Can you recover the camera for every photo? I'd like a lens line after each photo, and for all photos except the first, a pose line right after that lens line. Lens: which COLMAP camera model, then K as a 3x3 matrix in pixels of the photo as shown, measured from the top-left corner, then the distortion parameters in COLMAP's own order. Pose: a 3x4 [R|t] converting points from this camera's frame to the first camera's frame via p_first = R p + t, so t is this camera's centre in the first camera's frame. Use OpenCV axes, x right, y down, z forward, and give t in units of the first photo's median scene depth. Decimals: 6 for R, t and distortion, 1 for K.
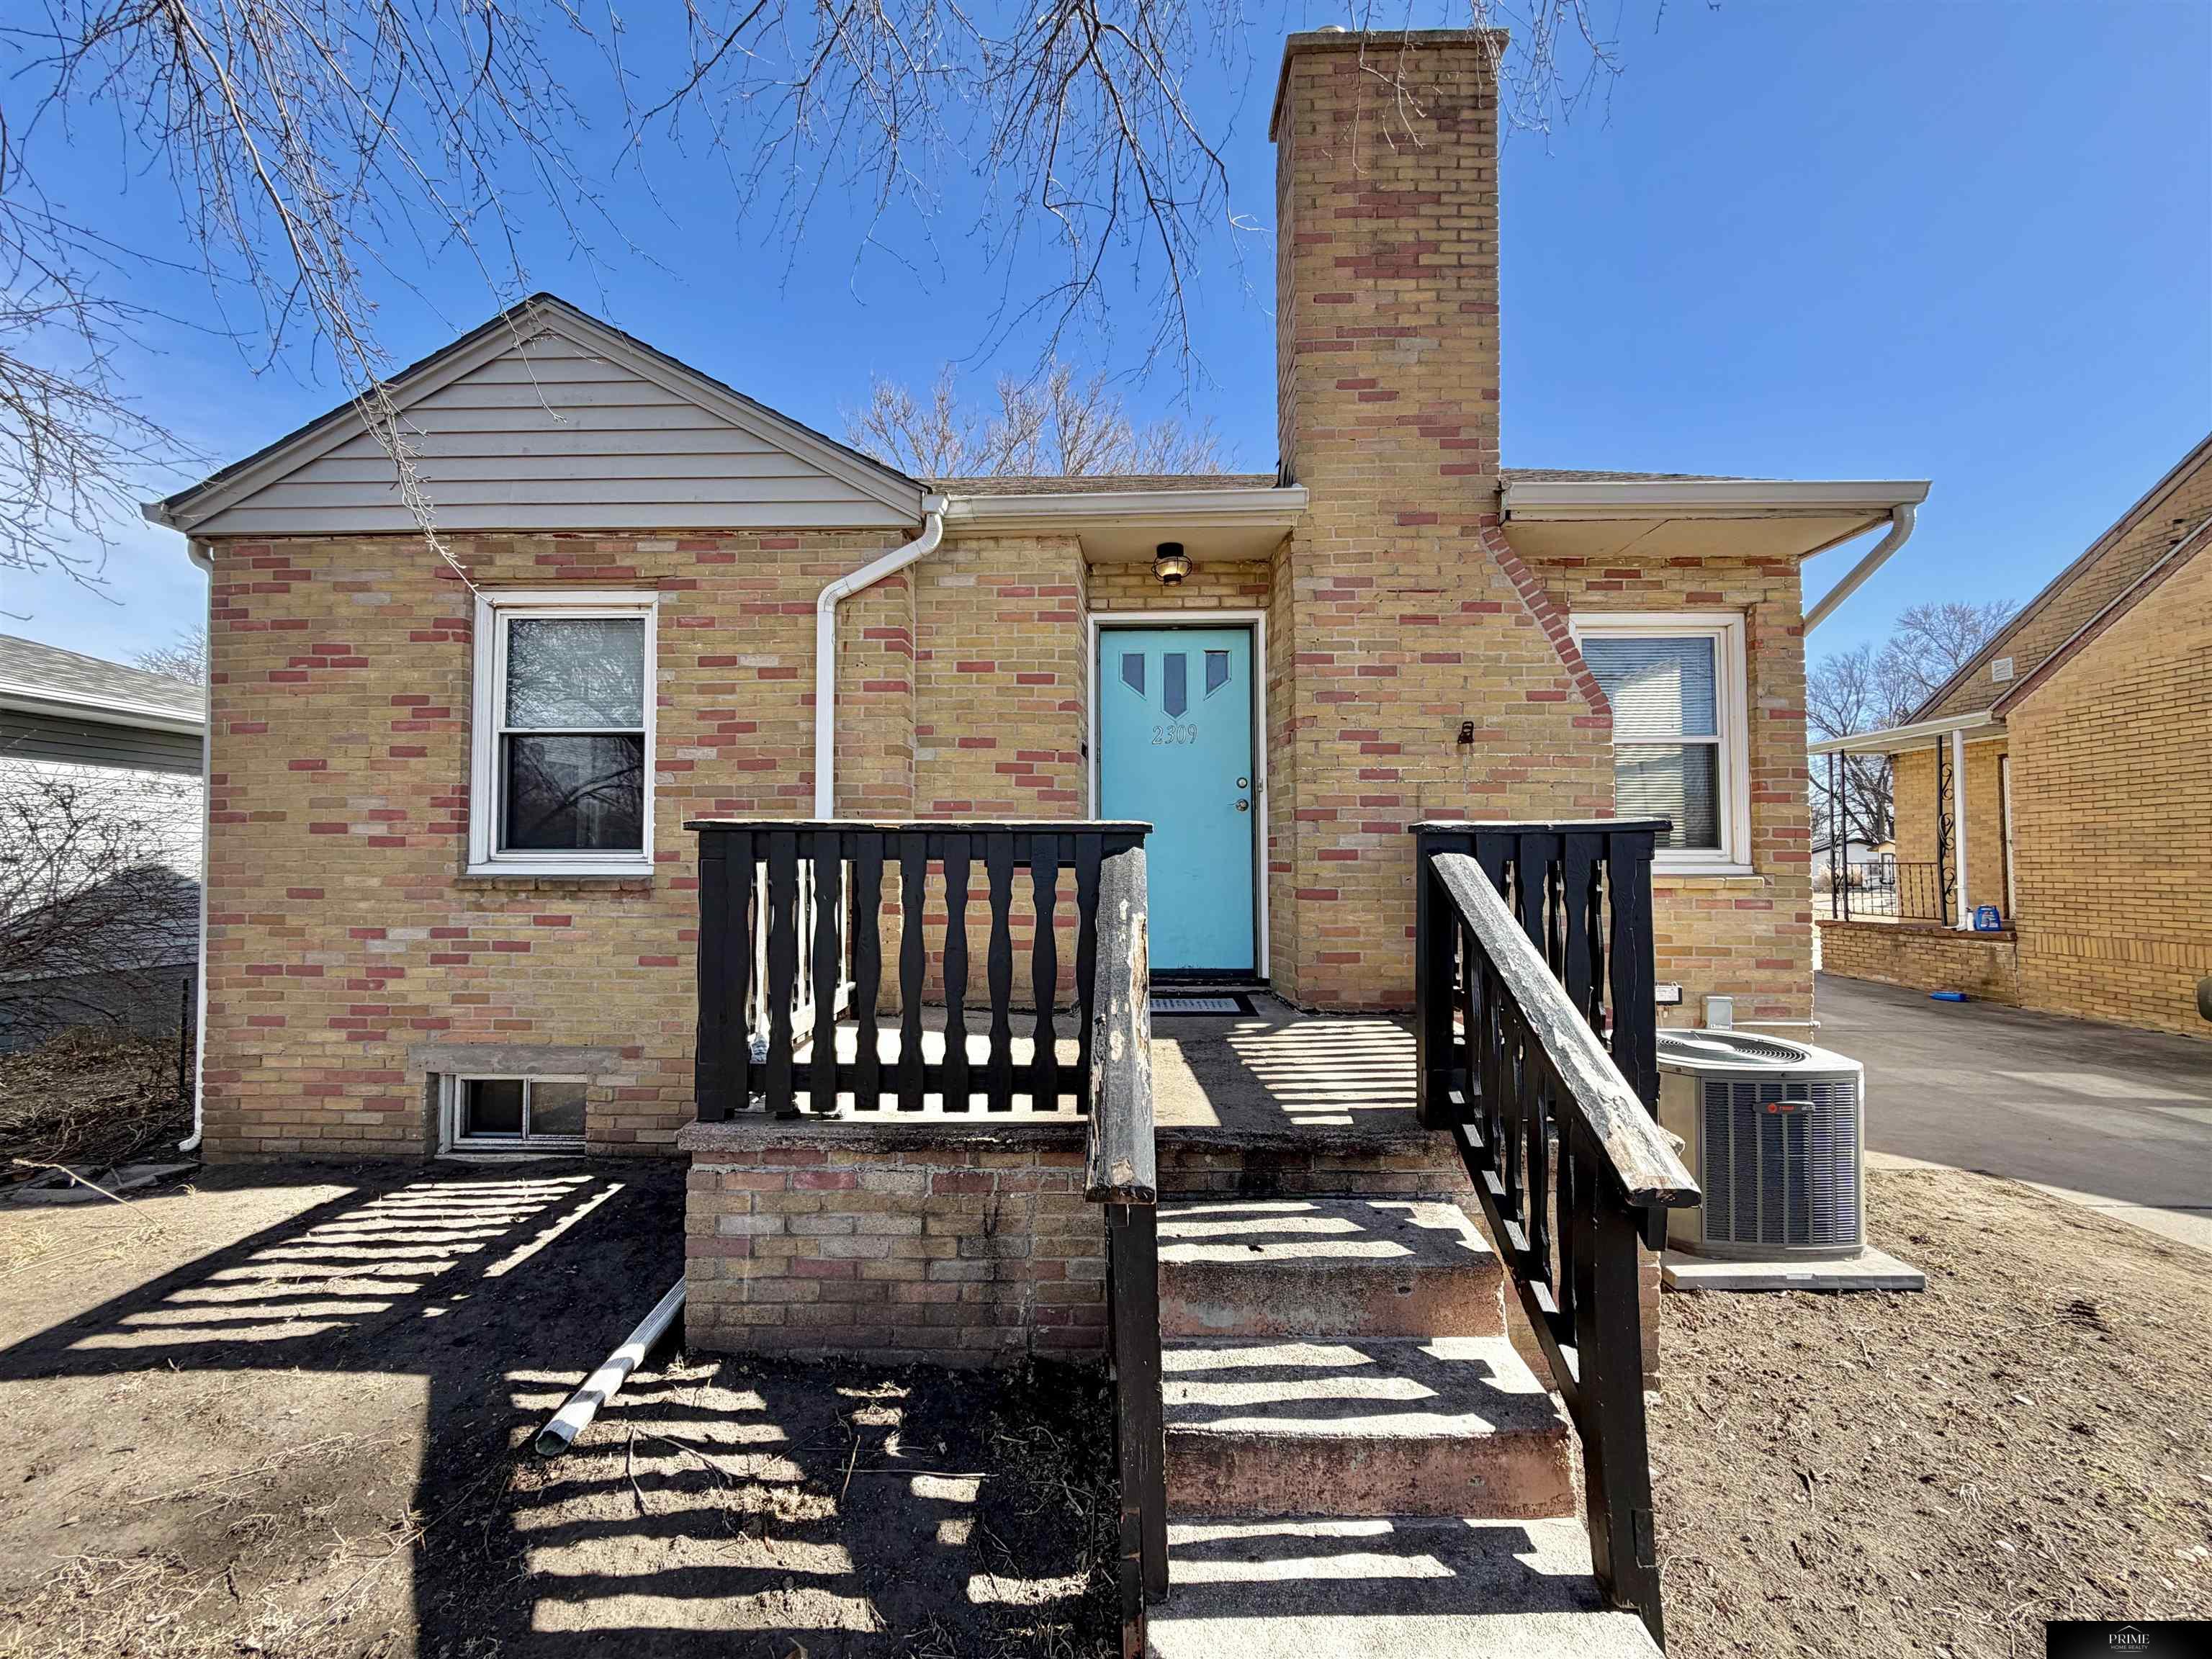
lens RADIAL K [[881.2, 0, 1094.3], [0, 881.2, 835.7], [0, 0, 1]] dist [-0.000774, 0.000768]
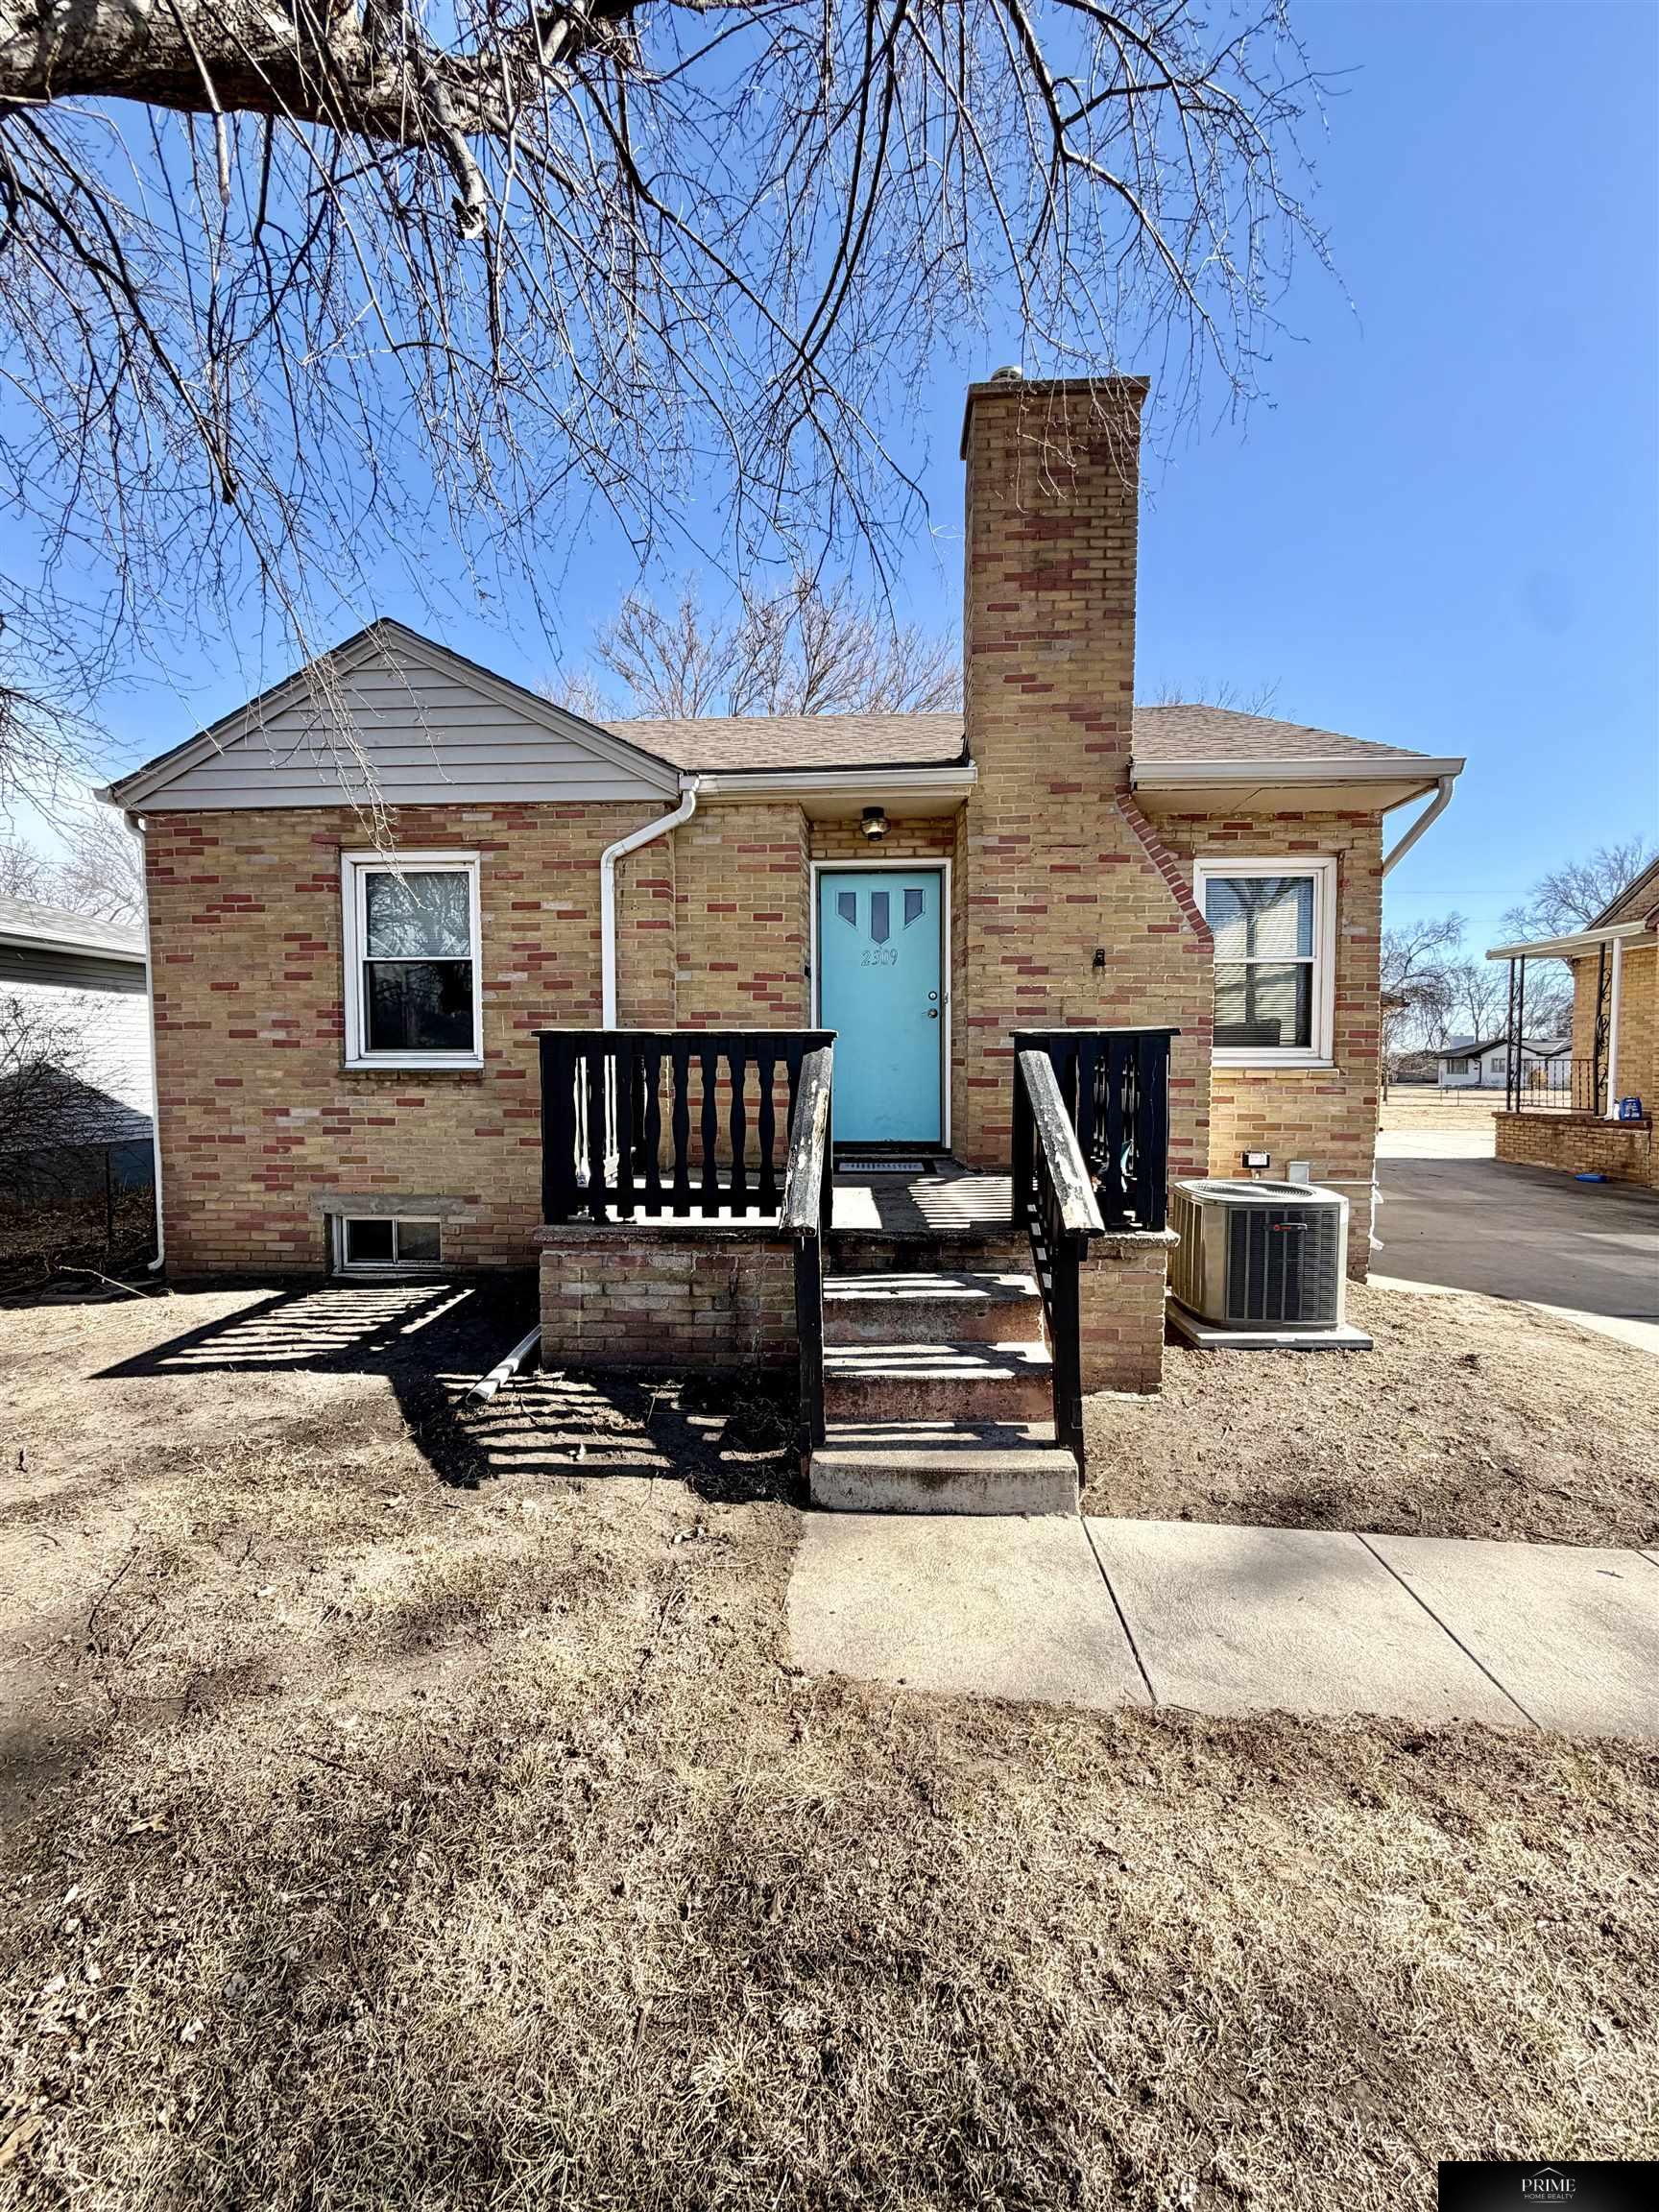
lens RADIAL K [[881.2, 0, 818.4], [0, 881.2, 1103.1], [0, 0, 1]] dist [-0.000774, 0.000768]
pose [[0.999506, -0.000263, -0.031416, 0.049829], [0.002671, 0.997055, 0.076649, -0.004129], [0.031303, -0.076695, 0.996563, -0.318865]]
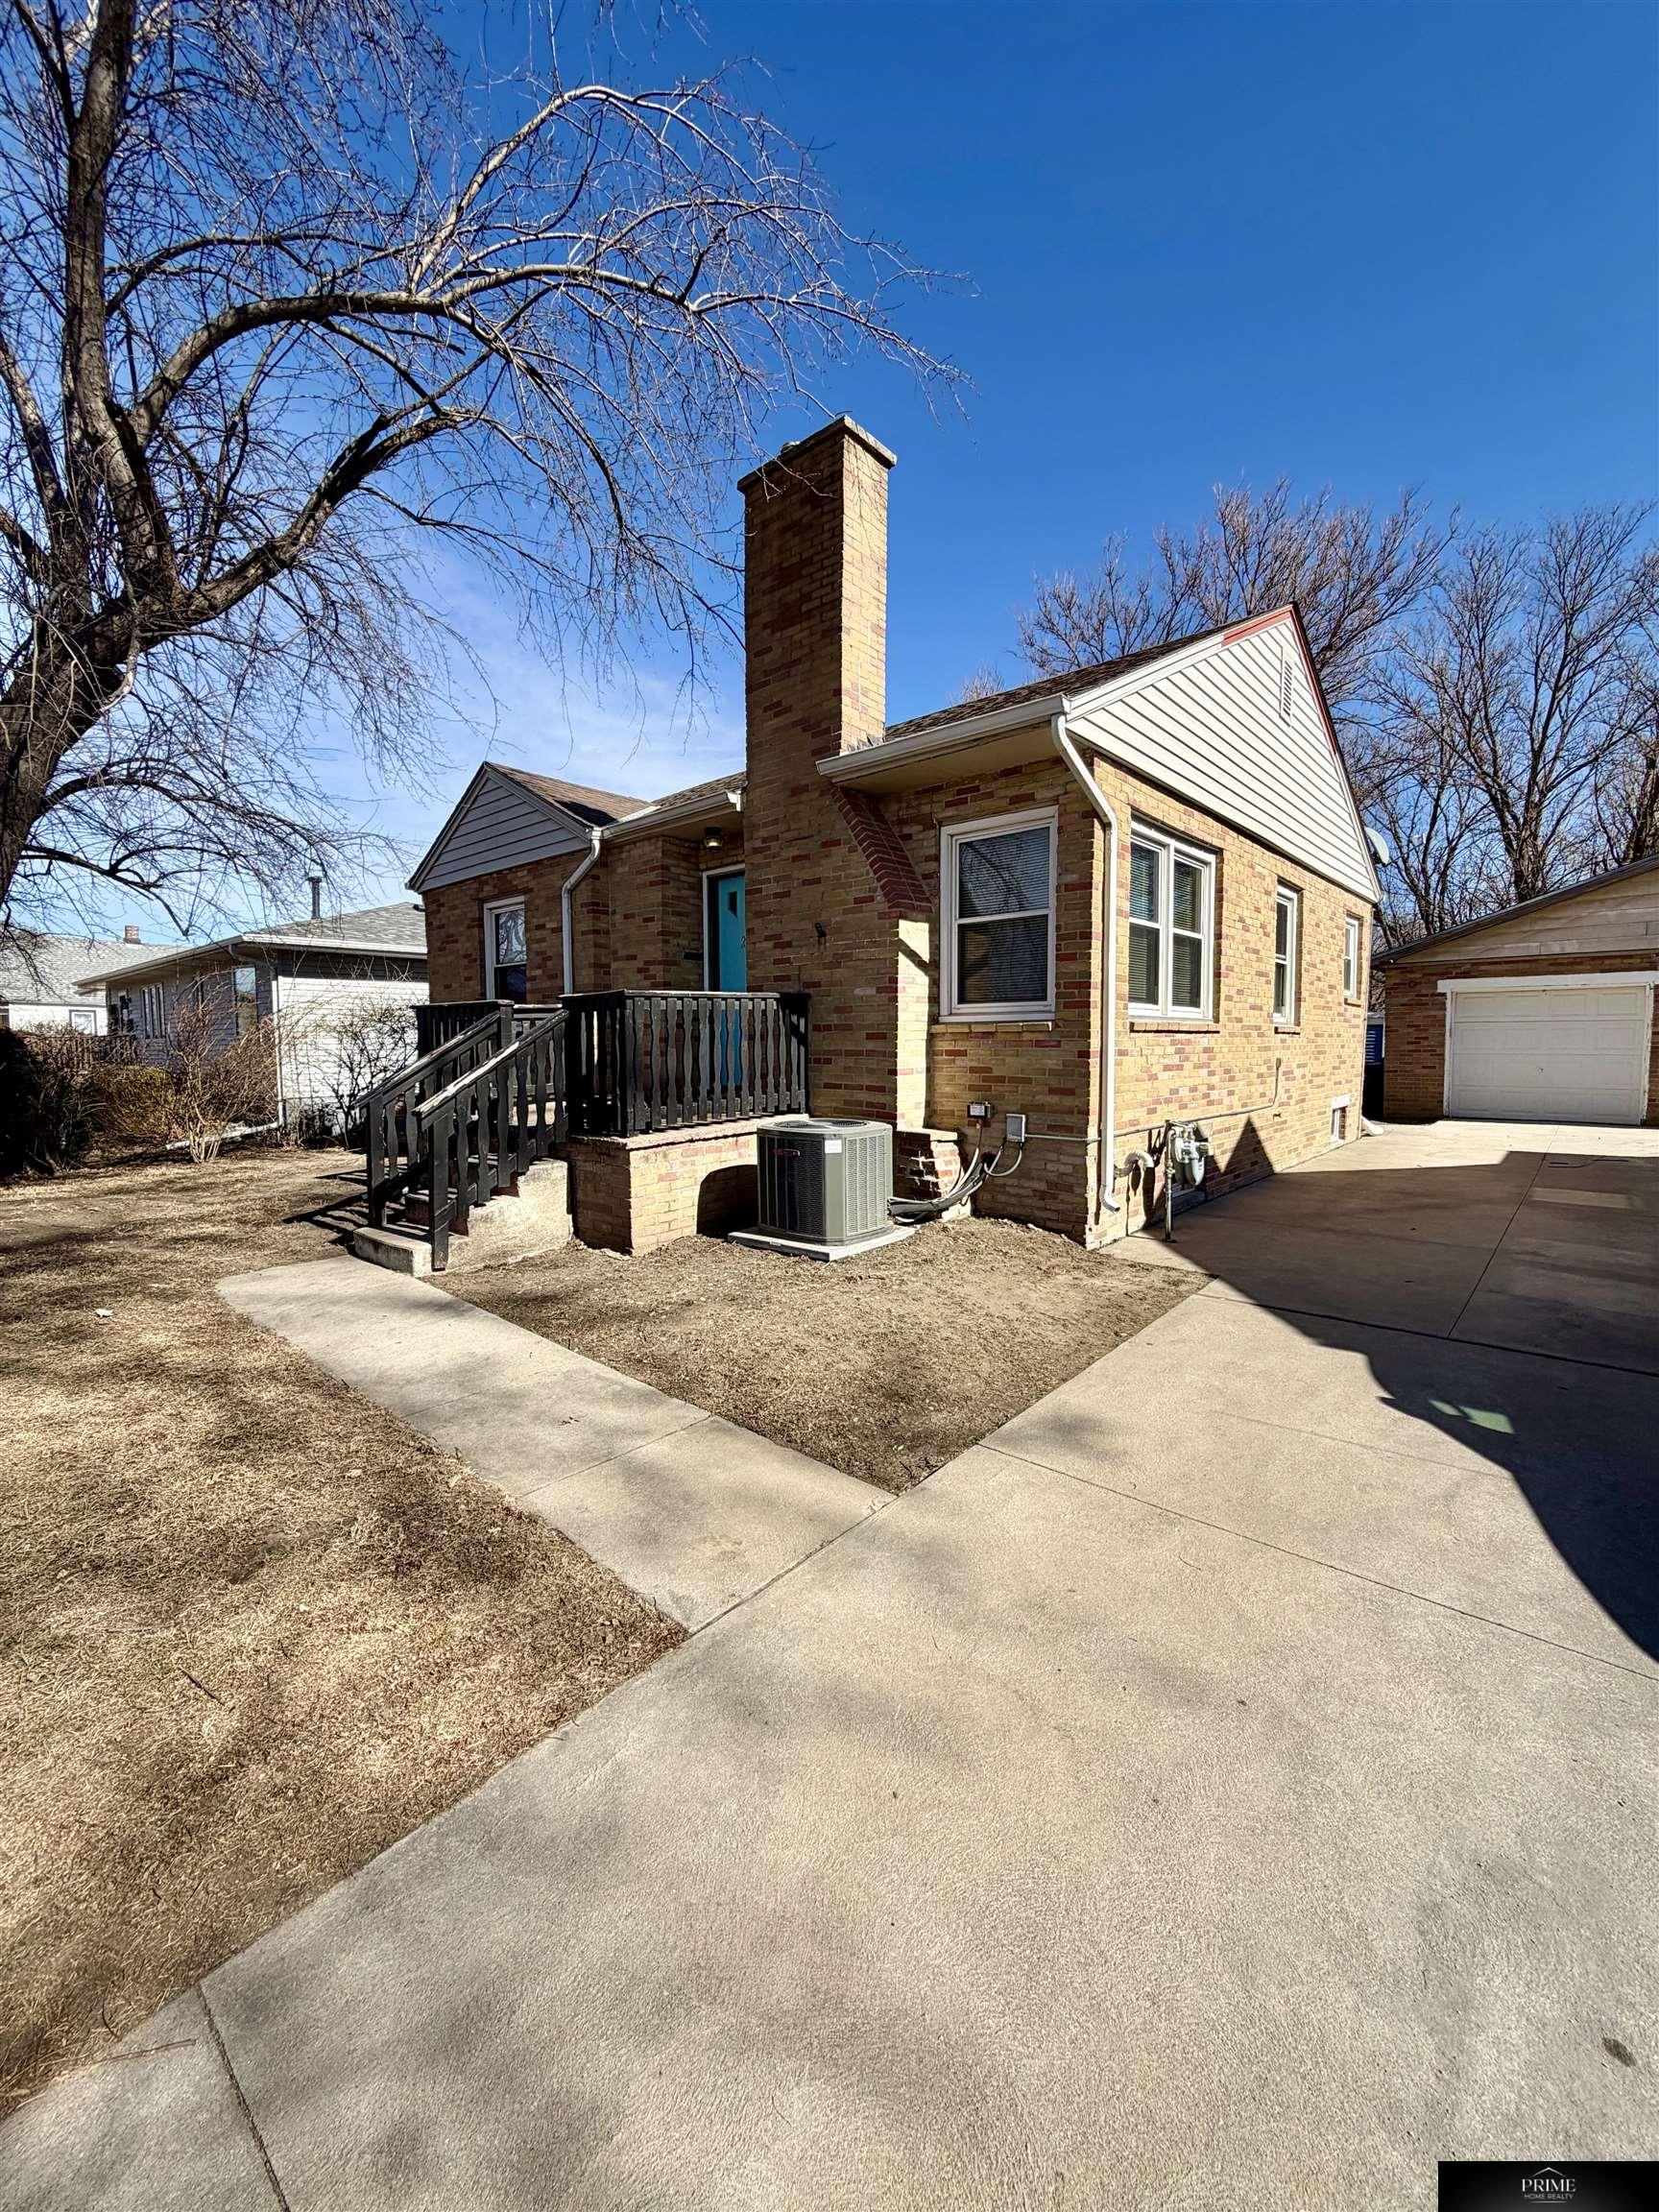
lens RADIAL K [[881.2, 0, 825.9], [0, 881.2, 1101.7], [0, 0, 1]] dist [-0.000774, 0.000768]
pose [[0.770456, 0.036209, -0.636464, 1.404778], [0.026629, 0.995686, 0.088880, 0.043188], [0.636937, -0.085427, 0.766168, -0.187683]]
